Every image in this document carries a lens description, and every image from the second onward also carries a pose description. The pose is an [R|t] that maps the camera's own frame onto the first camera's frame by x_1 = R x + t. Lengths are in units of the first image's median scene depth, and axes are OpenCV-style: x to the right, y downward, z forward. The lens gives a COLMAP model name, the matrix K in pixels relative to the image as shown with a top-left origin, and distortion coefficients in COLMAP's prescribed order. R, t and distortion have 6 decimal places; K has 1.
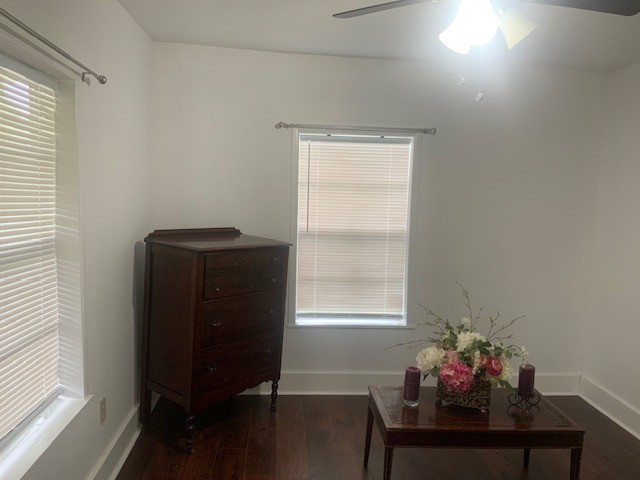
lens RADIAL K [[531.3, 0, 320.0], [0, 531.3, 240.0], [0, 0, 1]] dist [0.113196, -0.215735]
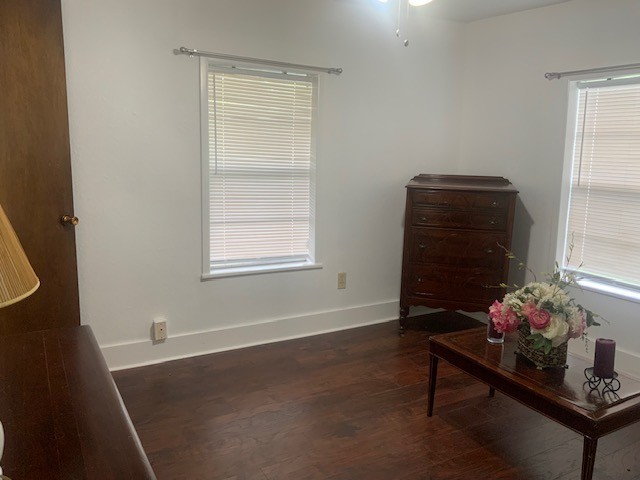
lens RADIAL K [[531.3, 0, 320.0], [0, 531.3, 240.0], [0, 0, 1]] dist [0.113196, -0.215735]
pose [[0.414477, 0.131312, -0.900537, 0.711254], [-0.097113, 0.990267, 0.099699, 0.032063], [0.904864, 0.046131, 0.423195, 0.192982]]
